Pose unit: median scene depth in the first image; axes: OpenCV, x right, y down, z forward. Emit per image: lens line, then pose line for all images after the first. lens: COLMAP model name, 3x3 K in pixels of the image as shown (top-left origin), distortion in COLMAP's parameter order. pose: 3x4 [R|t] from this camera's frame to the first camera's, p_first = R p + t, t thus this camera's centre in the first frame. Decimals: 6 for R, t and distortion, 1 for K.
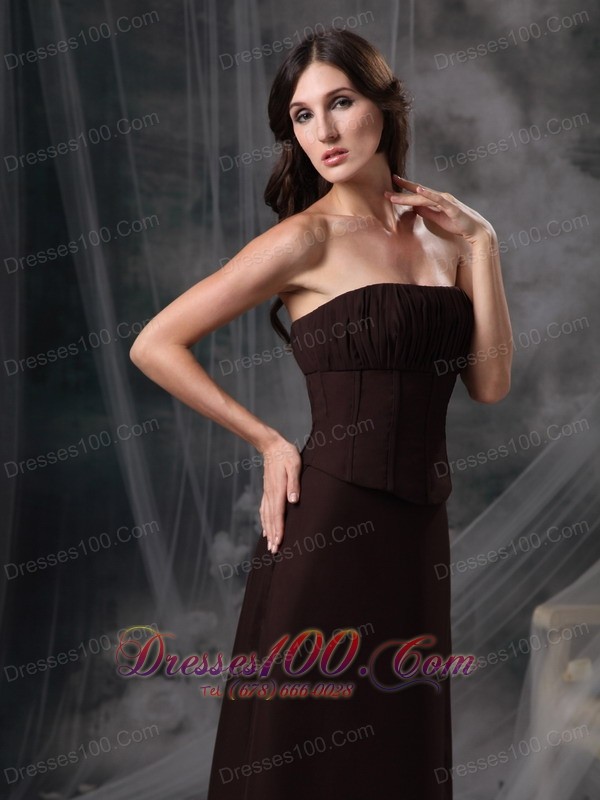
lens RADIAL K [[2203.3, 0, 300.0], [0, 2203.3, 400.0], [0, 0, 1]] dist [0.545452, -0.118220]
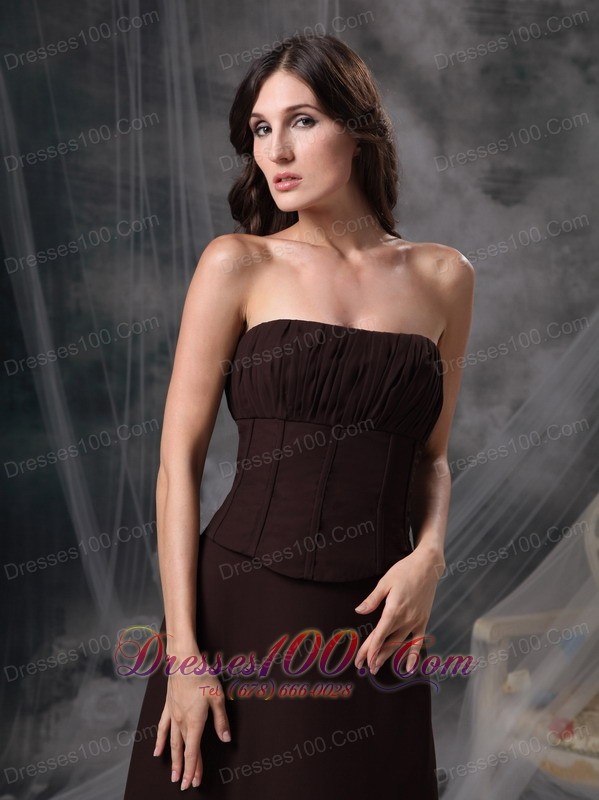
lens RADIAL K [[1658.7, 0, 299.5], [0, 1658.7, 400.0], [0, 0, 1]] dist [0.297326, -0.140032]
pose [[0.998174, -0.017898, 0.057685, -0.015453], [0.017363, 0.999802, 0.009761, -0.015337], [-0.057848, -0.008742, 0.998287, 0.202845]]
